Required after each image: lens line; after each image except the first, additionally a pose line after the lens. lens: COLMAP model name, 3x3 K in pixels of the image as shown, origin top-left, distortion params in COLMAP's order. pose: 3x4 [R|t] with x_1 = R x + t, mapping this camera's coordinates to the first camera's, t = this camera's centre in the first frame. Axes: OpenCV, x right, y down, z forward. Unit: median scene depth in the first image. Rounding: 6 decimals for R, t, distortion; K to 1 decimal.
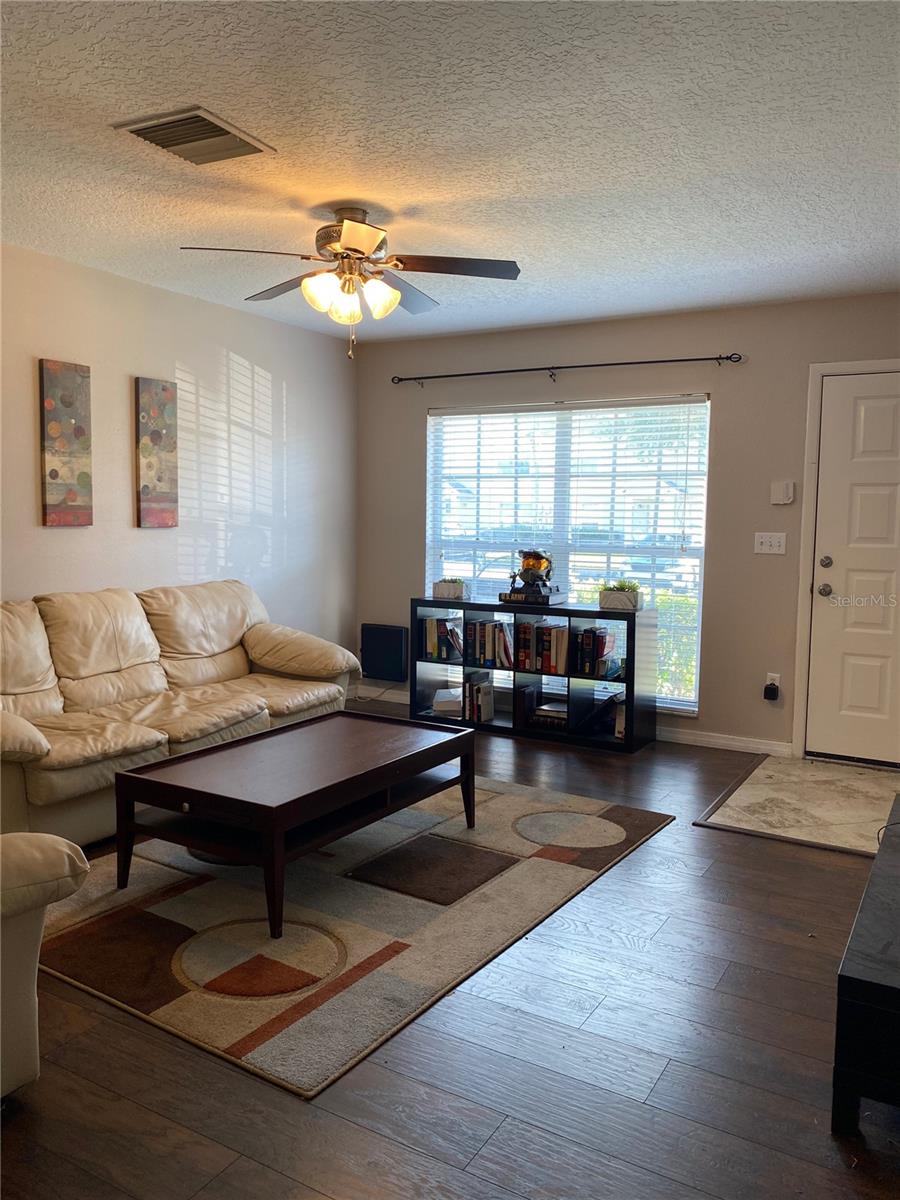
lens RADIAL K [[898.1, 0, 450.0], [0, 898.1, 600.0], [0, 0, 1]] dist [0.013463, -0.003113]
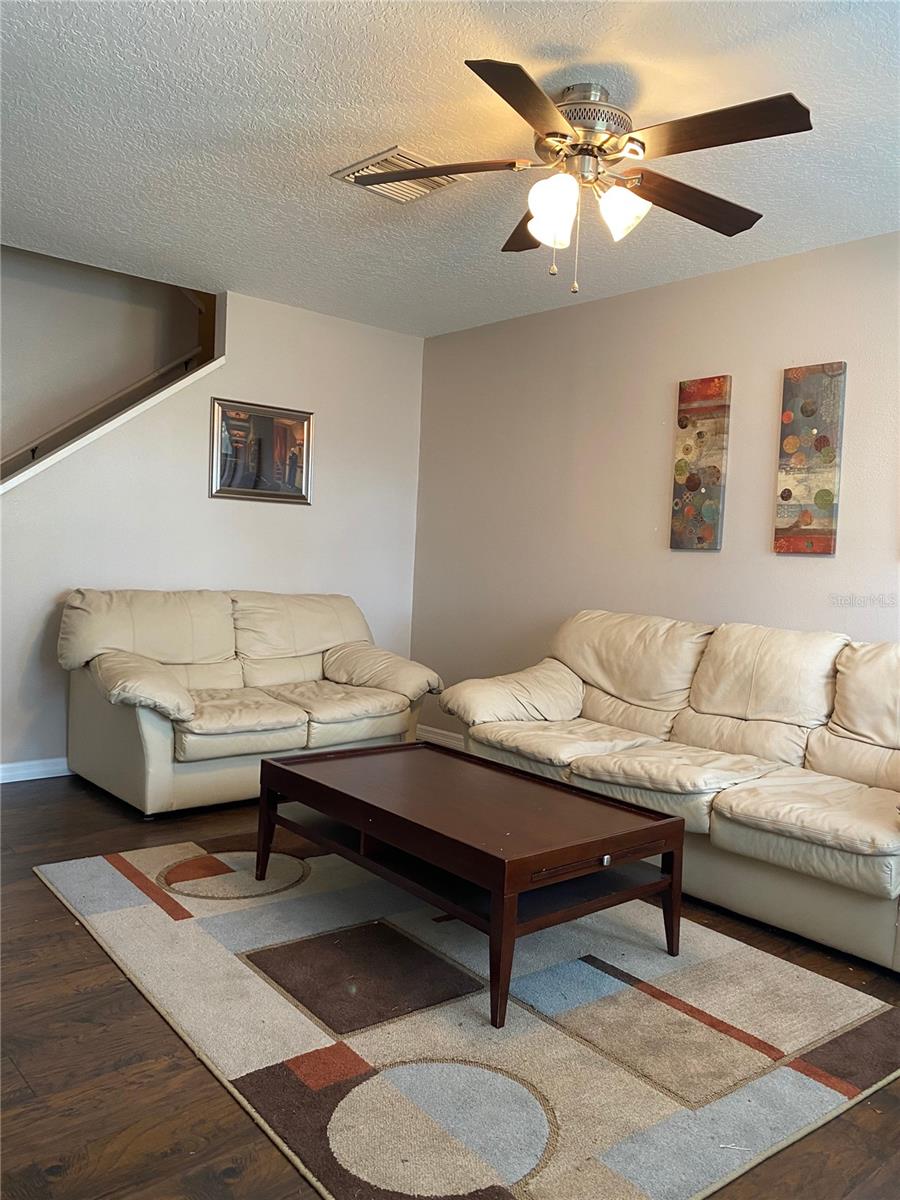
lens RADIAL K [[898.1, 0, 450.0], [0, 898.1, 600.0], [0, 0, 1]] dist [0.013463, -0.003113]
pose [[-0.289092, 0.023079, -0.957023, 0.523616], [-0.141269, 0.987736, 0.066493, -0.049700], [0.946820, 0.154420, -0.282286, 0.970769]]
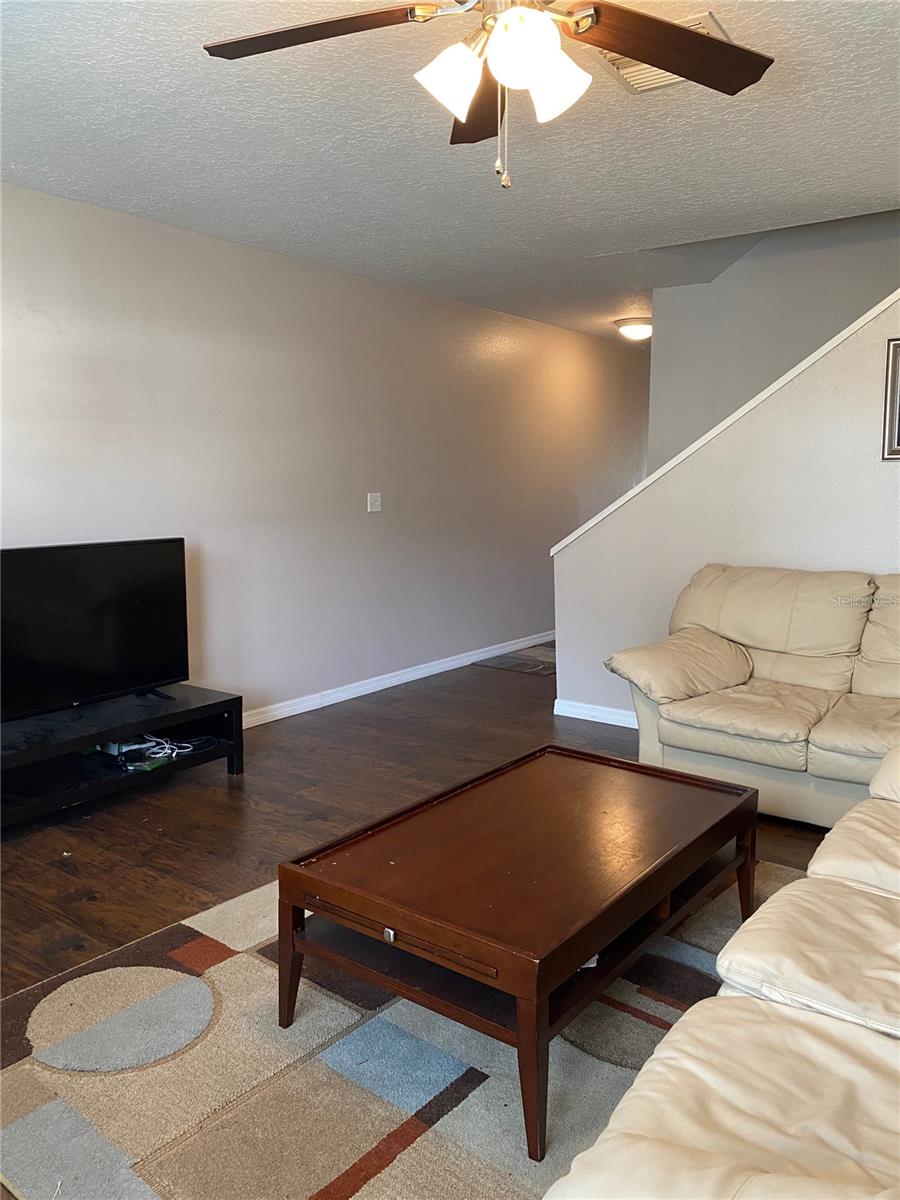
lens RADIAL K [[898.1, 0, 450.0], [0, 898.1, 600.0], [0, 0, 1]] dist [0.013463, -0.003113]
pose [[-0.998388, -0.027173, 0.049828, -0.084452], [-0.015423, 0.974795, 0.222571, -0.120707], [-0.054620, 0.221443, -0.973642, 1.318509]]
